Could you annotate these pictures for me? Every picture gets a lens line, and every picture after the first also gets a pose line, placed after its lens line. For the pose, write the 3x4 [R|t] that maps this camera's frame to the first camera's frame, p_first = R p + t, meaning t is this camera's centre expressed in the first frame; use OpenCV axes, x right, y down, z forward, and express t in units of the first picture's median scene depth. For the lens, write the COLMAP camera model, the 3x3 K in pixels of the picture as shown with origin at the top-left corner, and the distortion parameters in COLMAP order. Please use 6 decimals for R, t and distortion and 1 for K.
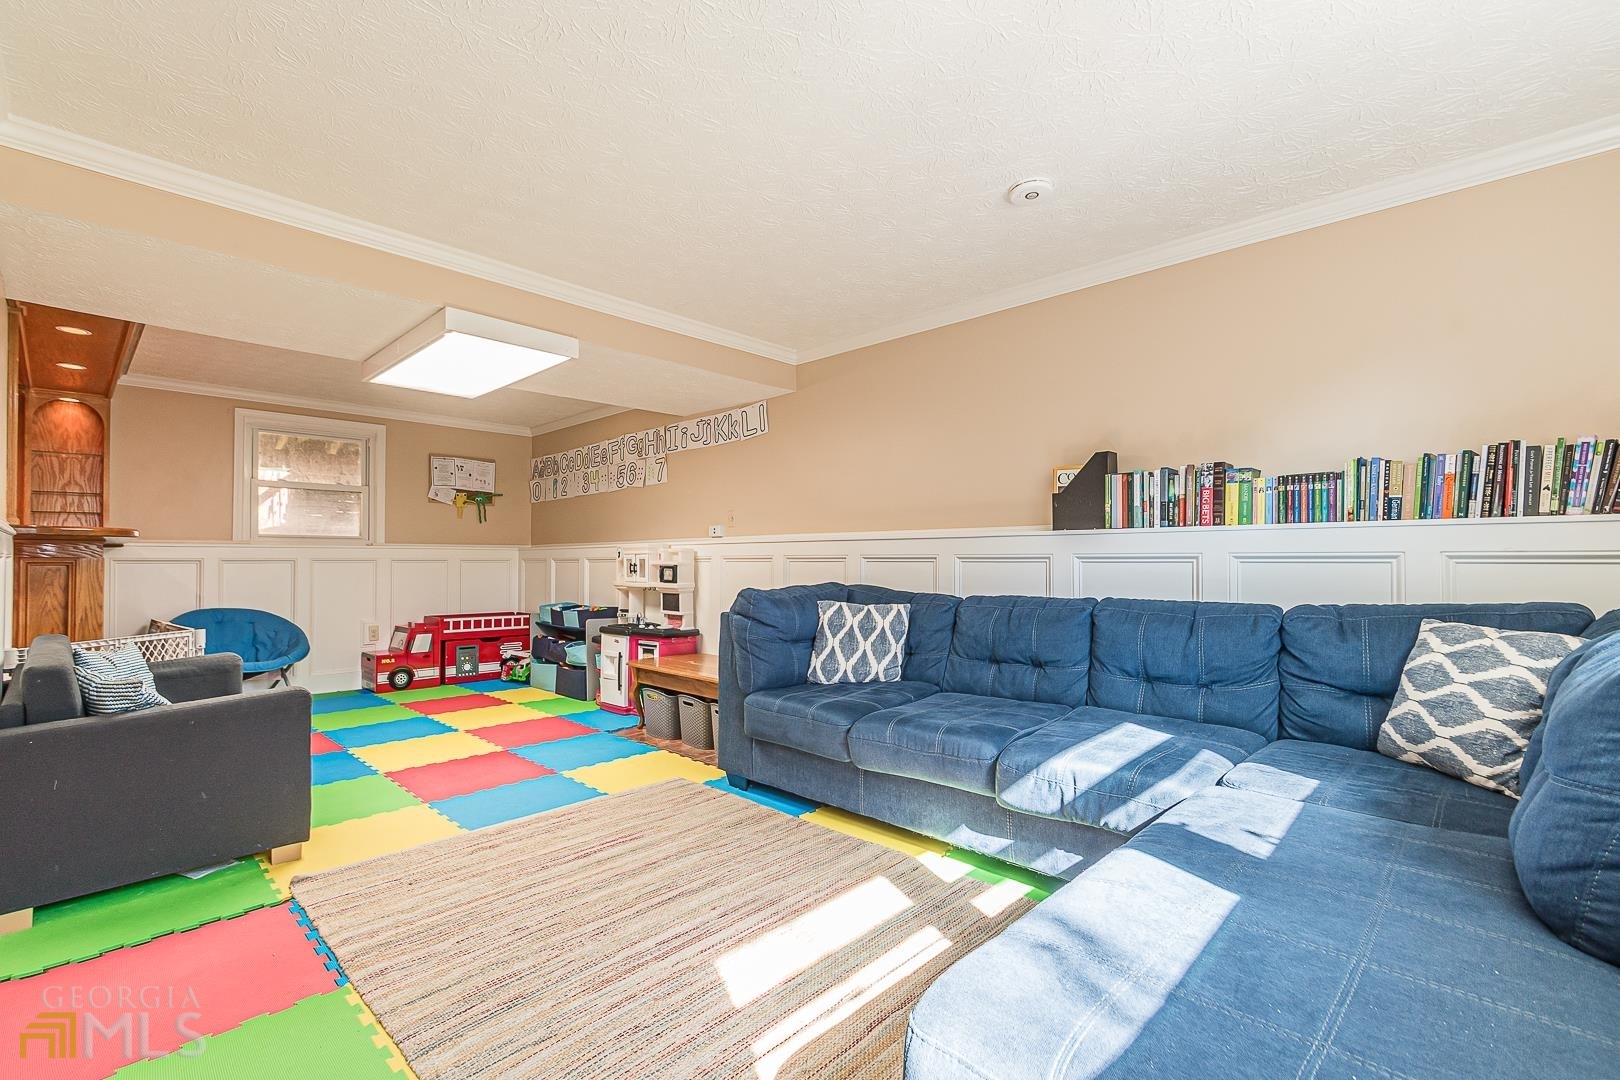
lens RADIAL K [[712.4, 0, 803.9], [0, 712.4, 549.4], [0, 0, 1]] dist [-0.002547, 0.000849]
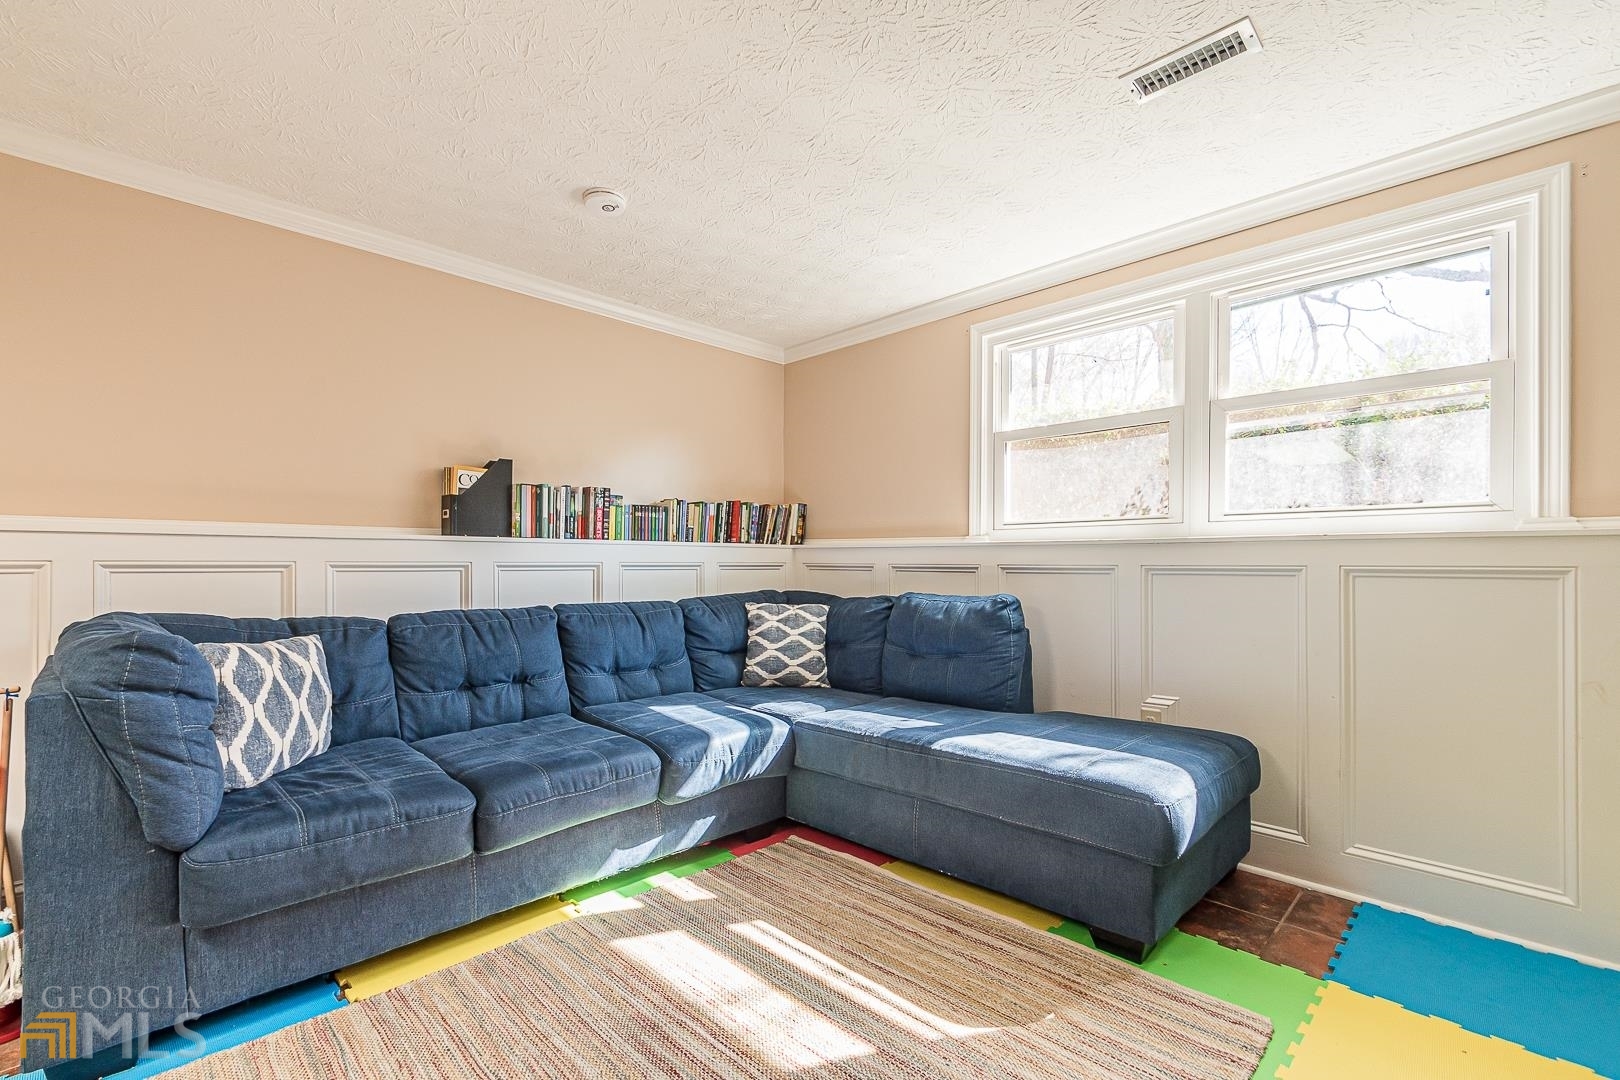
lens RADIAL K [[712.4, 0, 767.7], [0, 712.4, 559.3], [0, 0, 1]] dist [-0.002547, 0.000849]
pose [[0.051274, 0.009163, 0.998643, -0.644591], [-0.013178, 0.999877, -0.008497, 0.006818], [-0.998598, -0.012725, 0.051388, 0.684284]]
